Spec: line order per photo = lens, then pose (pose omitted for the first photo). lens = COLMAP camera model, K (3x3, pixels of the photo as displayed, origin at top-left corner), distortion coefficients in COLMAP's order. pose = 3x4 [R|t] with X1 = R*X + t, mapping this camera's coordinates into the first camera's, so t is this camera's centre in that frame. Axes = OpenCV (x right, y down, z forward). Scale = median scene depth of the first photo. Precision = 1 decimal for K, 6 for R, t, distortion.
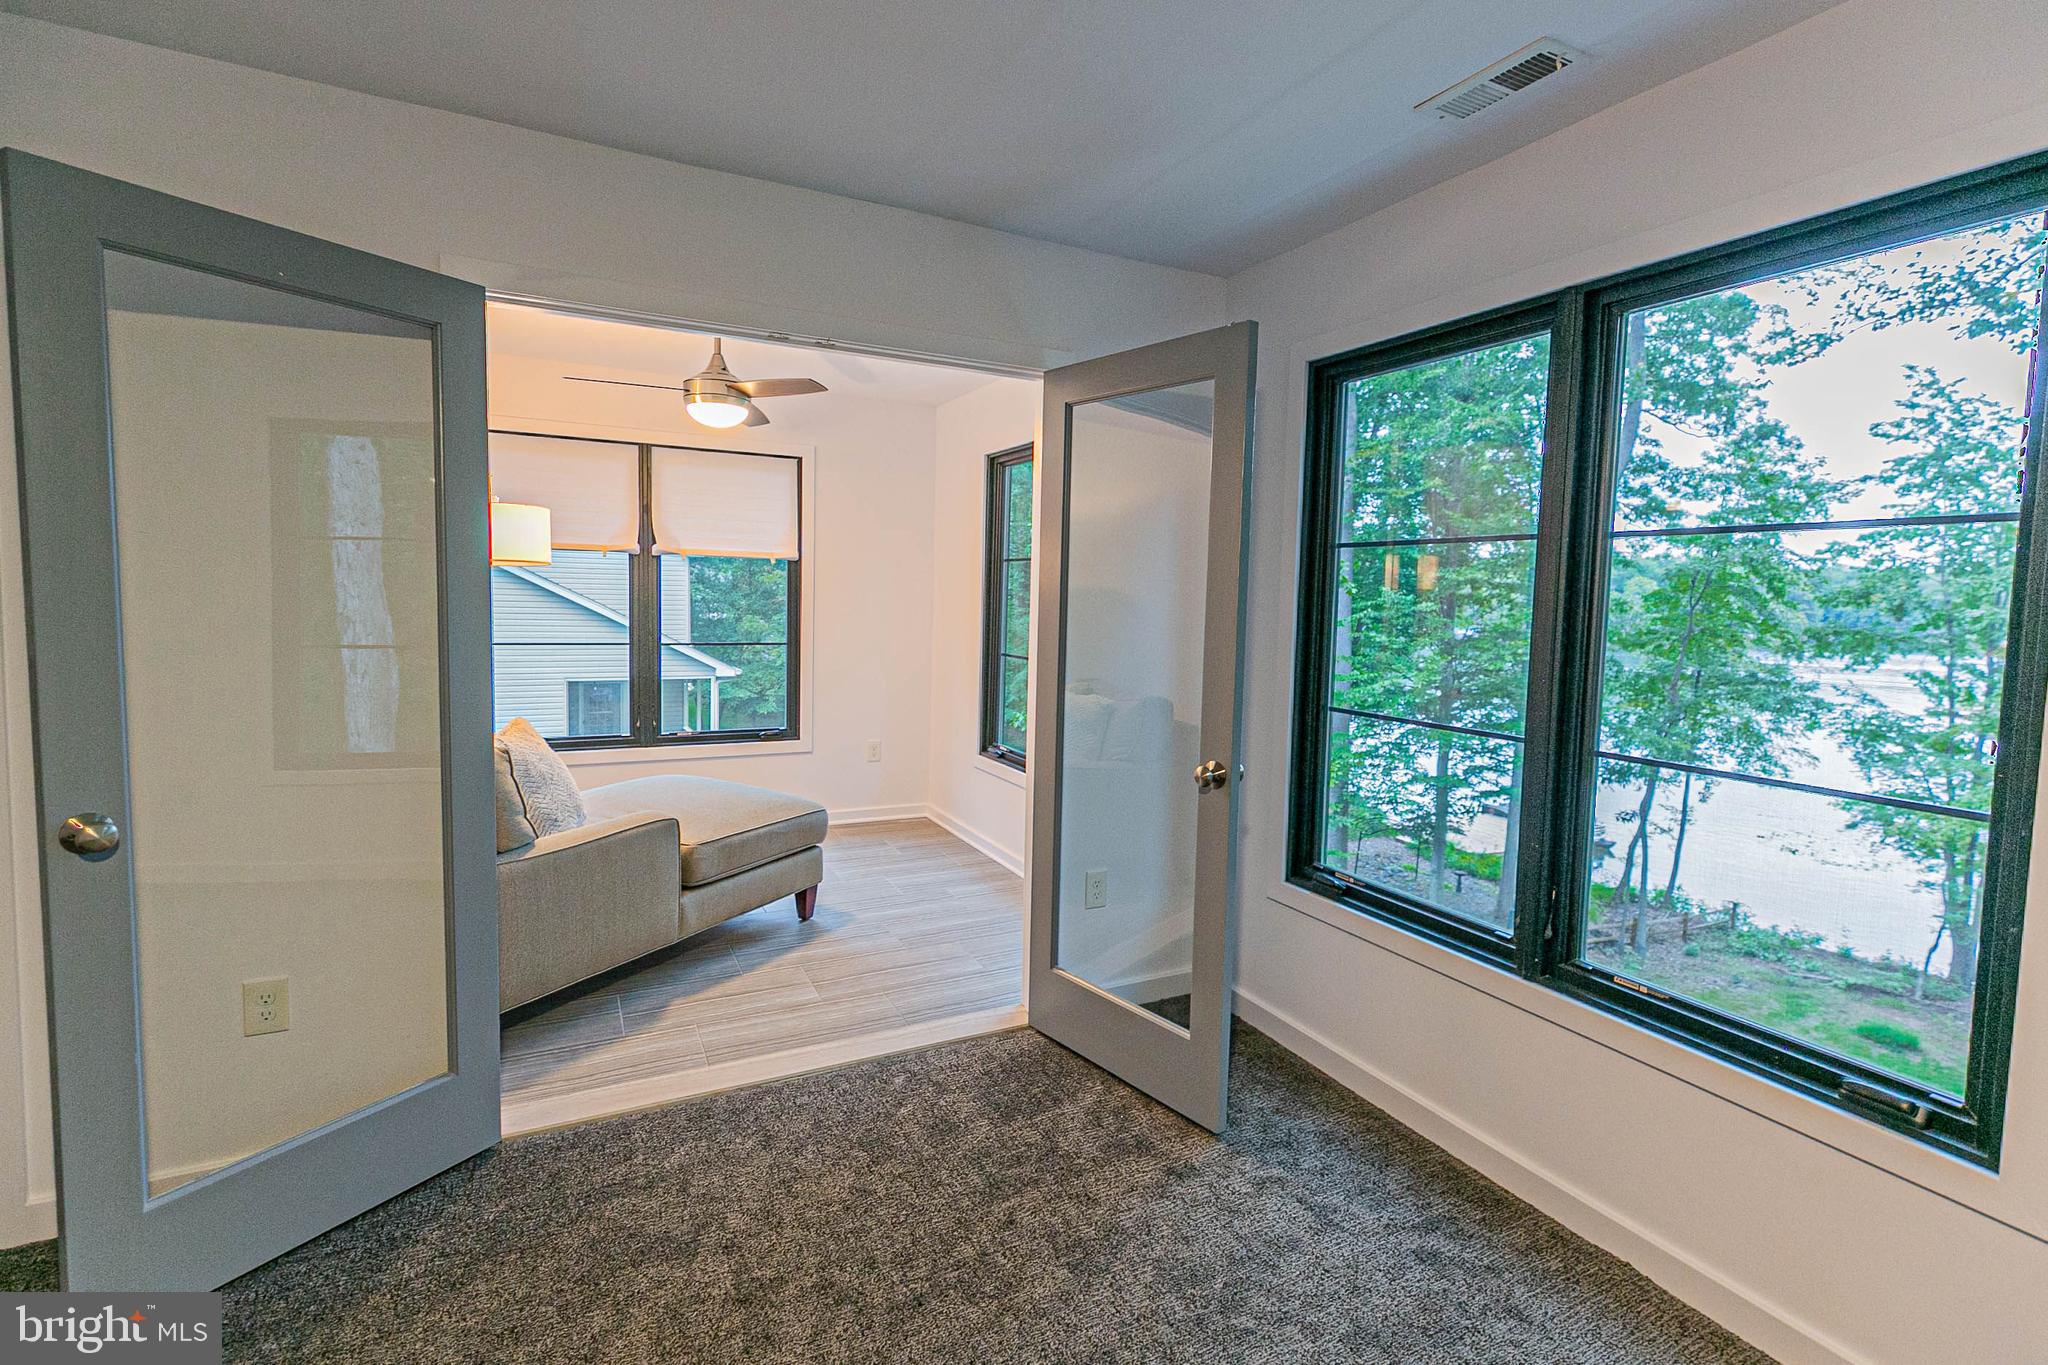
lens RADIAL K [[945.9, 0, 1029.2], [0, 945.9, 659.1], [0, 0, 1]] dist [0.019721, -0.004264]
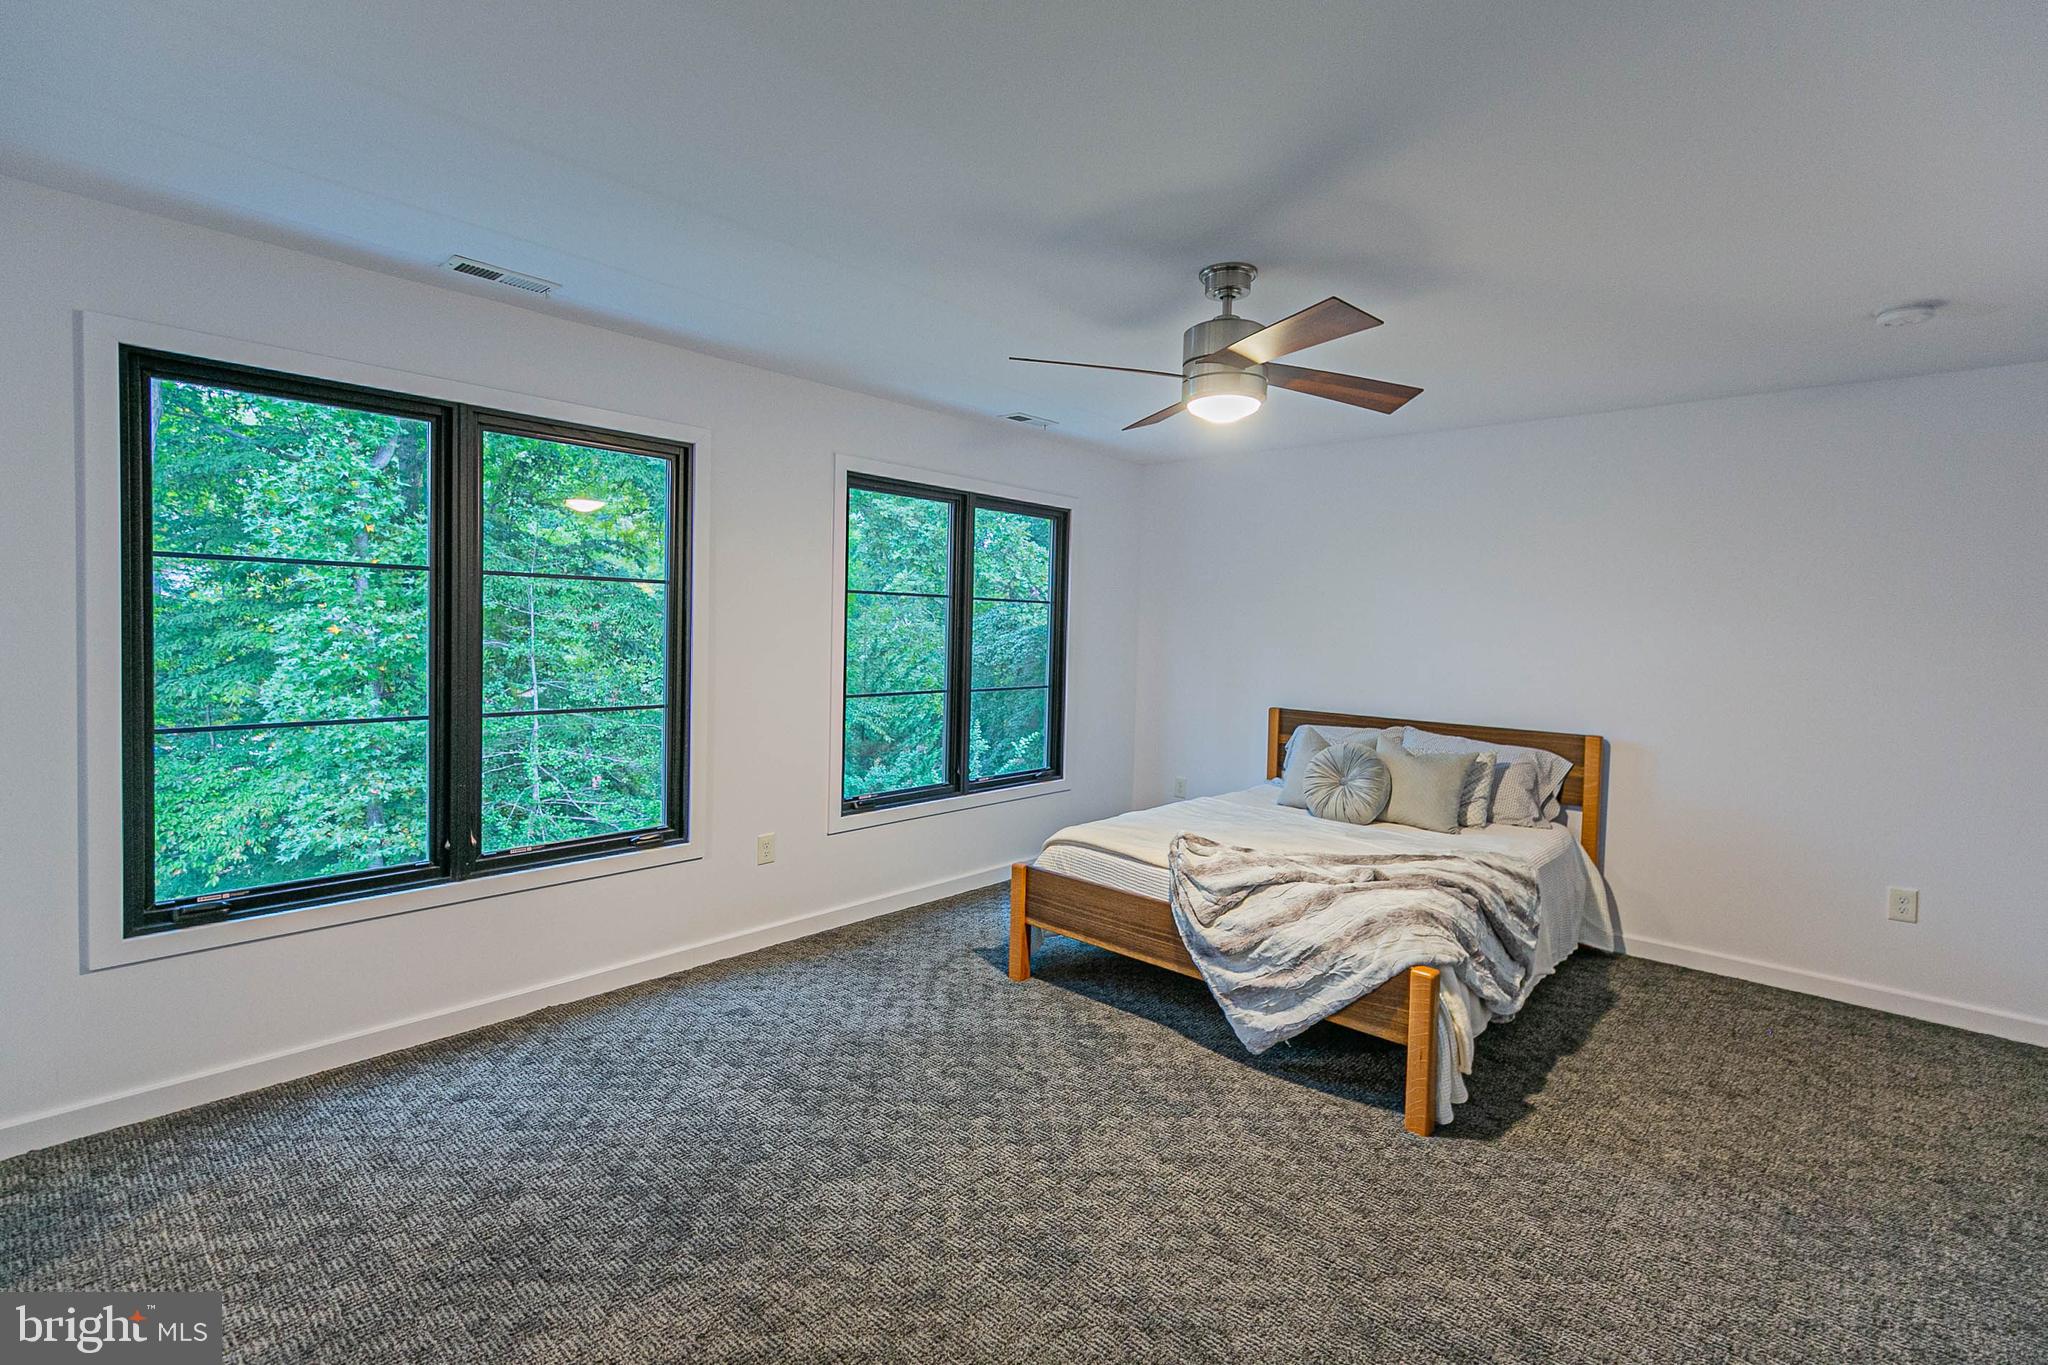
lens RADIAL K [[945.9, 0, 1029.2], [0, 945.9, 659.1], [0, 0, 1]] dist [0.019721, -0.004264]
pose [[-0.369487, -0.072238, 0.926424, -0.092240], [0.026411, 0.995755, 0.088178, -0.008402], [-0.928860, 0.057048, -0.366011, 0.059788]]
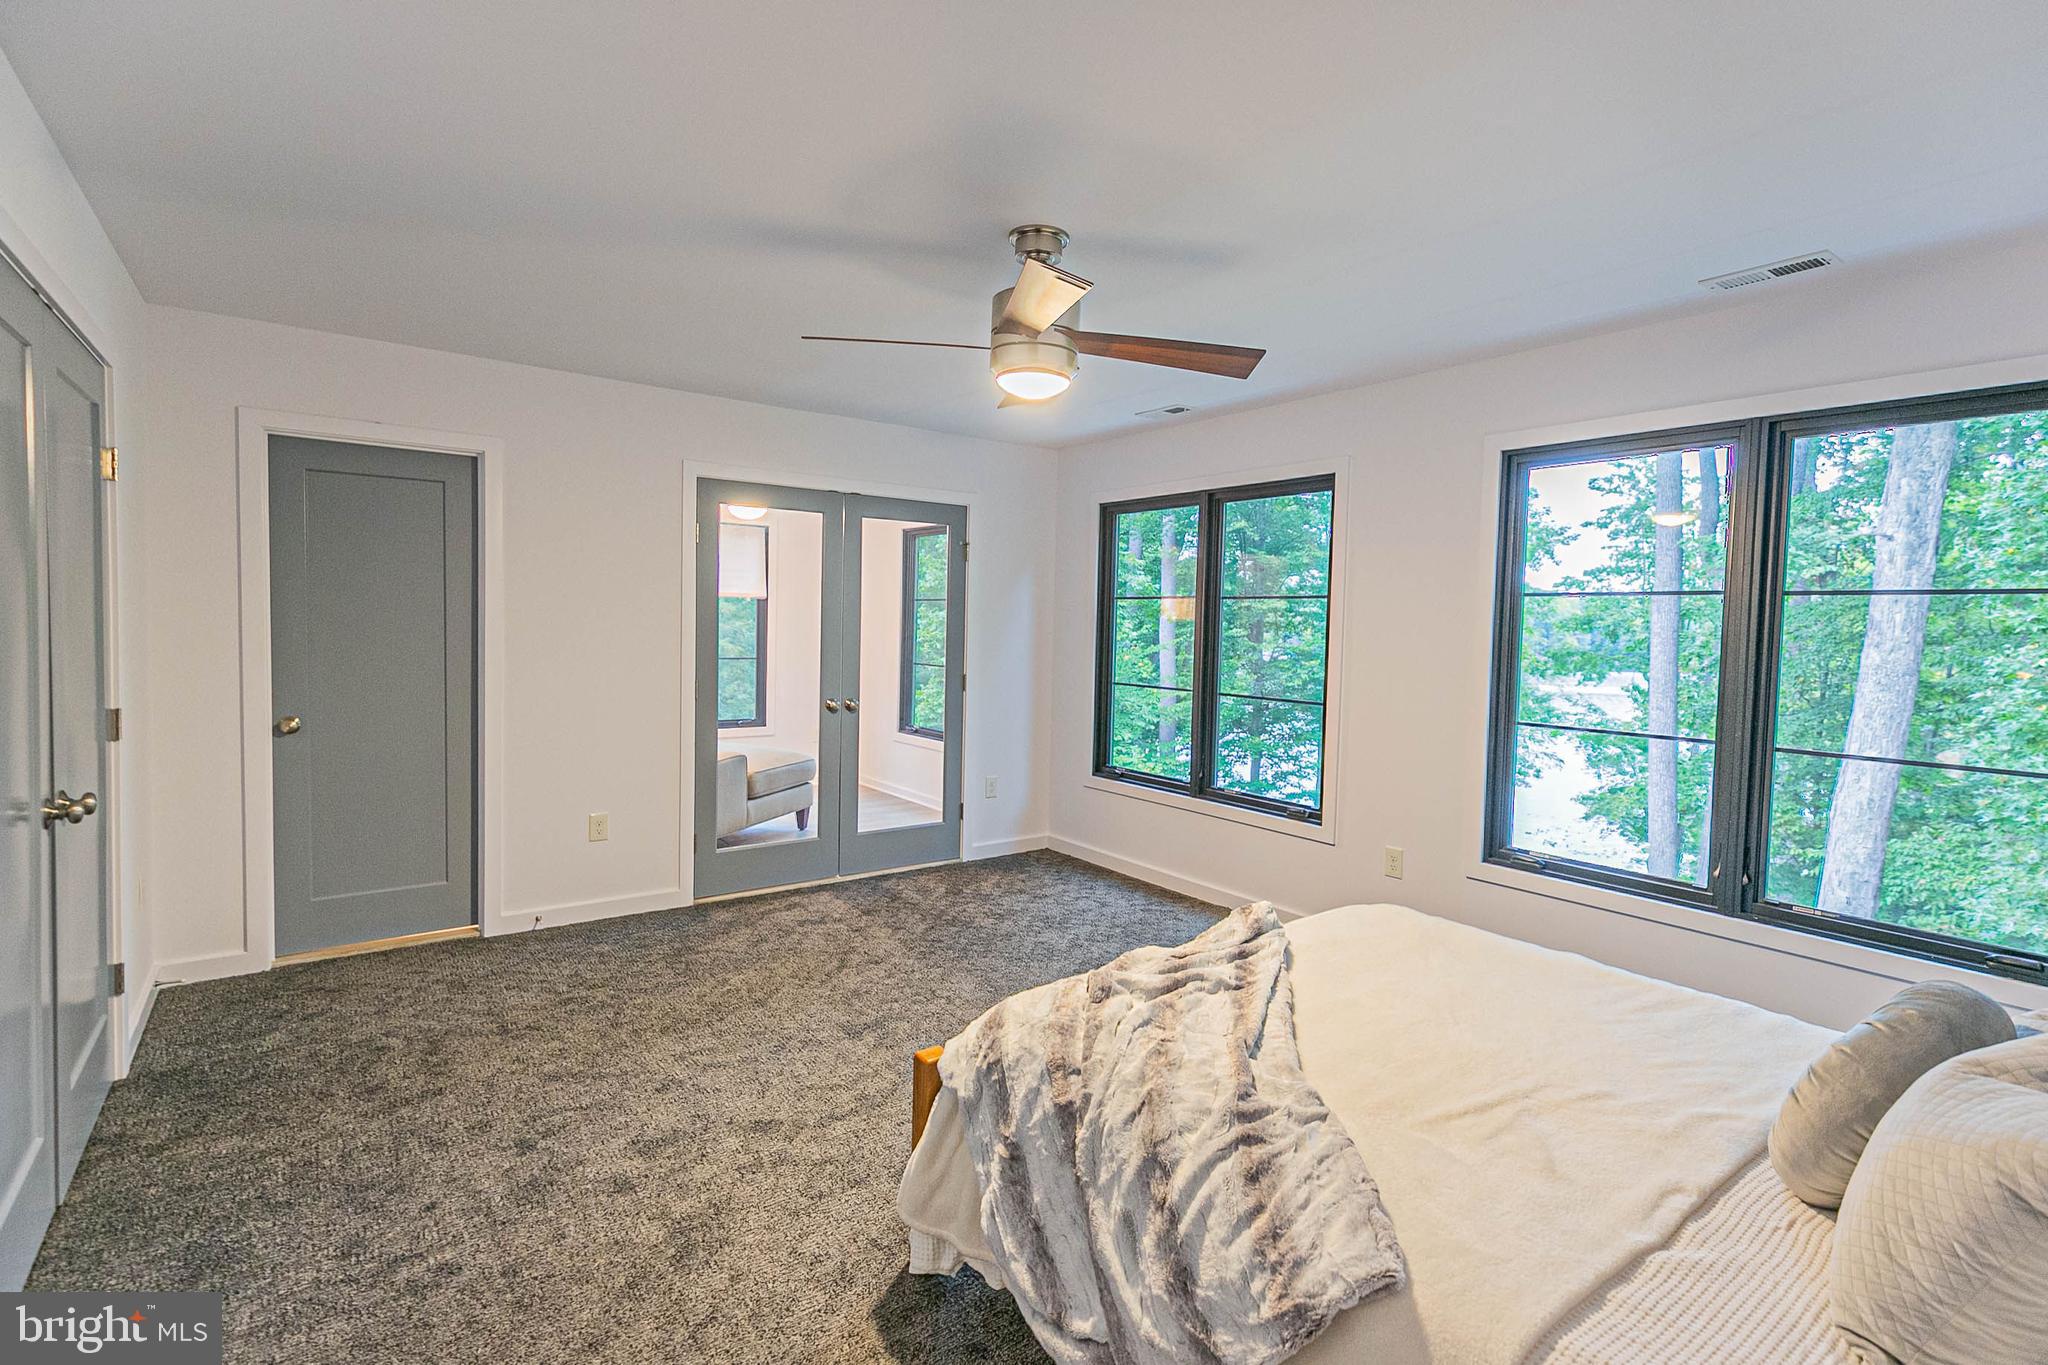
lens RADIAL K [[963.5, 0, 1017.8], [0, 963.5, 664.0], [0, 0, 1]] dist [0.014919, -0.001481]
pose [[0.988246, -0.007712, 0.152678, -0.018663], [0.011282, 0.999683, -0.022529, 0.005961], [-0.152456, 0.023987, 0.988019, -0.097889]]
